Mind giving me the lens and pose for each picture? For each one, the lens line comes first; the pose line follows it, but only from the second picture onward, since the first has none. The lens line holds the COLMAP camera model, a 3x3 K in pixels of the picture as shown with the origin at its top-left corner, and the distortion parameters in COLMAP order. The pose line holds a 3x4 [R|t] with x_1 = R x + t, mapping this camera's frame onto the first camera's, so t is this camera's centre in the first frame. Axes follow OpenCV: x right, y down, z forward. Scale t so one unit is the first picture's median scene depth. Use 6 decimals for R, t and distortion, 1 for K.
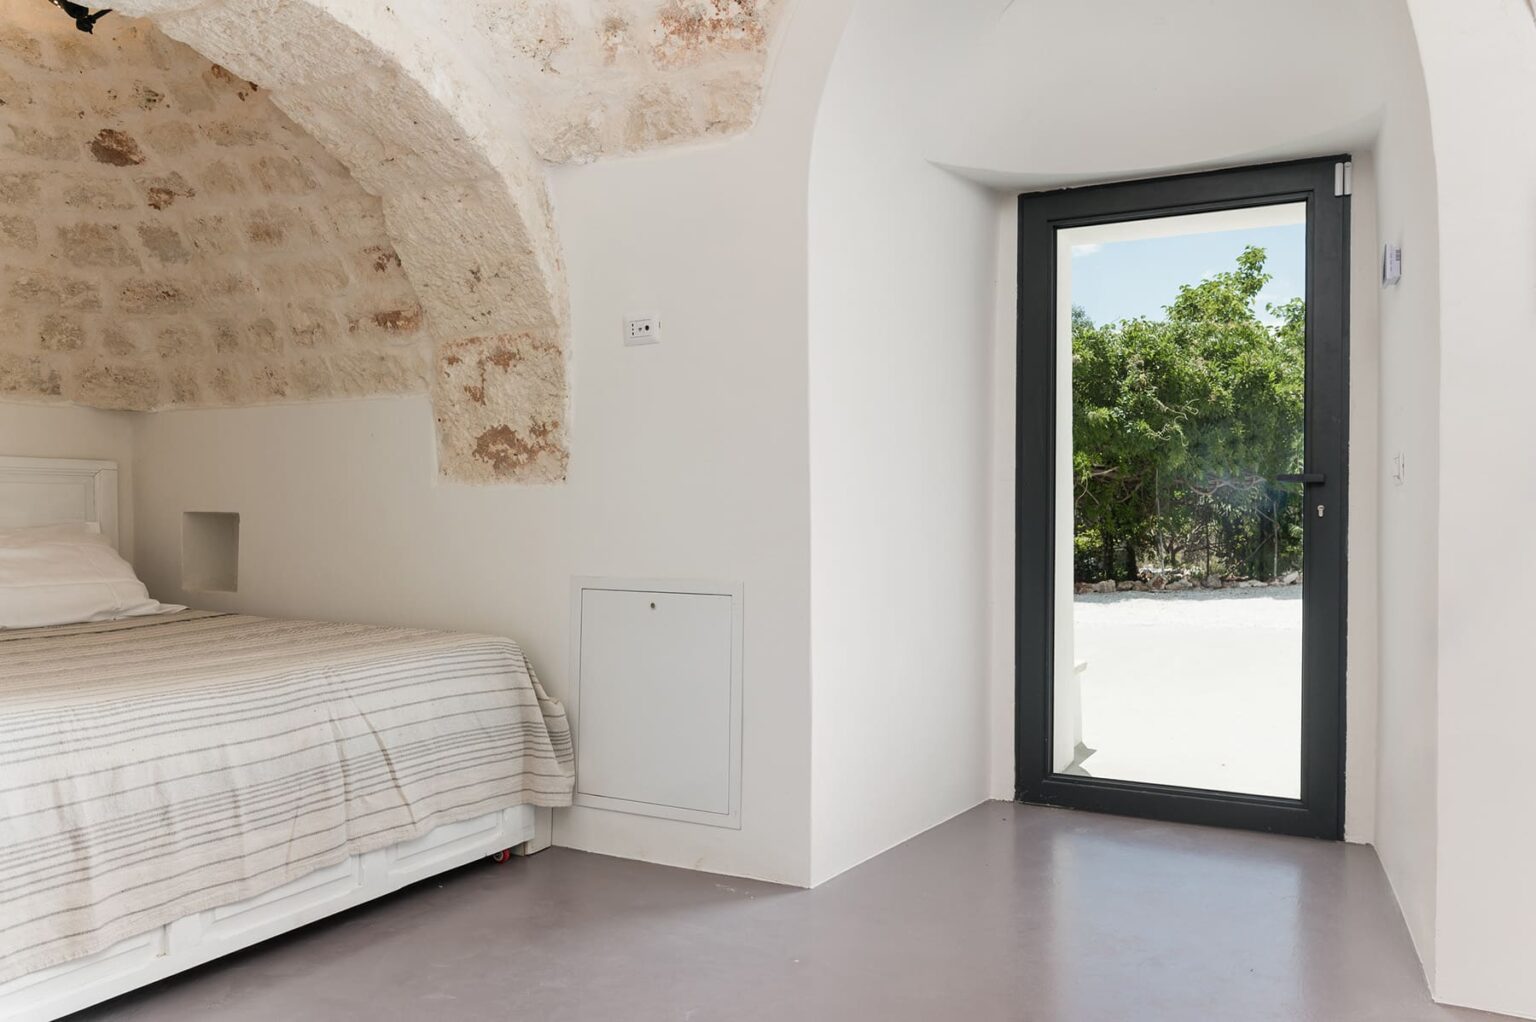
lens RADIAL K [[1131.7, 0, 766.7], [0, 1131.7, 522.7], [0, 0, 1]] dist [0.004756, 0.003267]
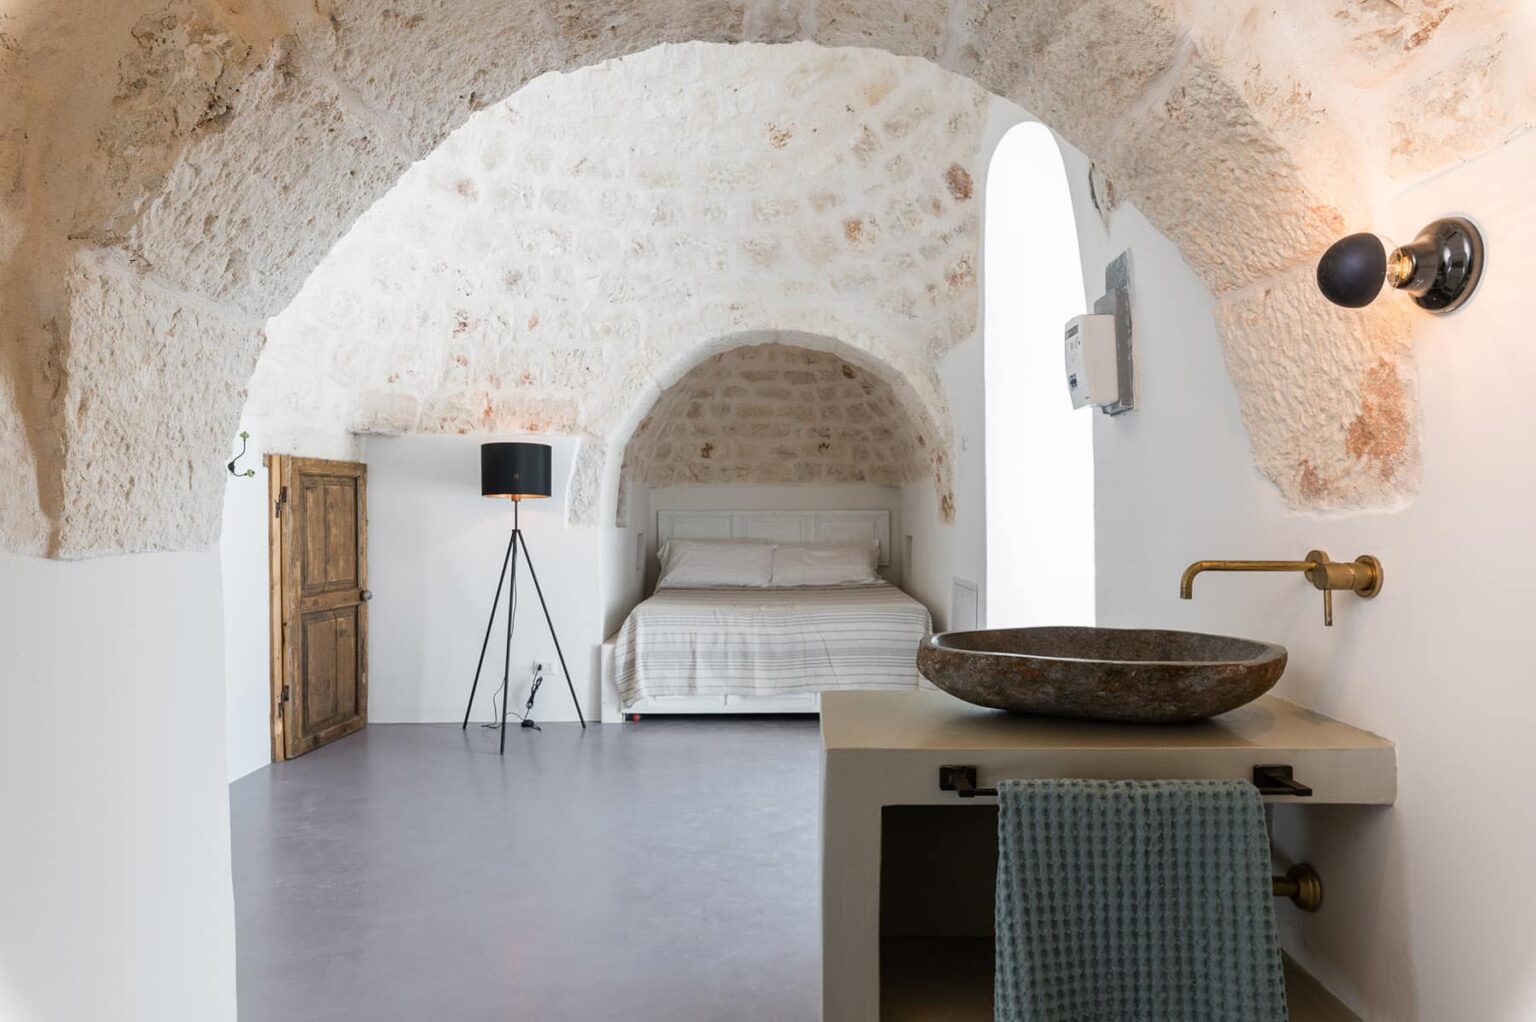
lens RADIAL K [[908.5, 0, 771.8], [0, 908.5, 508.1], [0, 0, 1]] dist [0.002145, 0.000886]
pose [[0.458984, -0.010657, -0.888381, 1.084980], [-0.003205, 0.999902, -0.013651, -0.047253], [0.888439, 0.009113, 0.458905, 0.067129]]
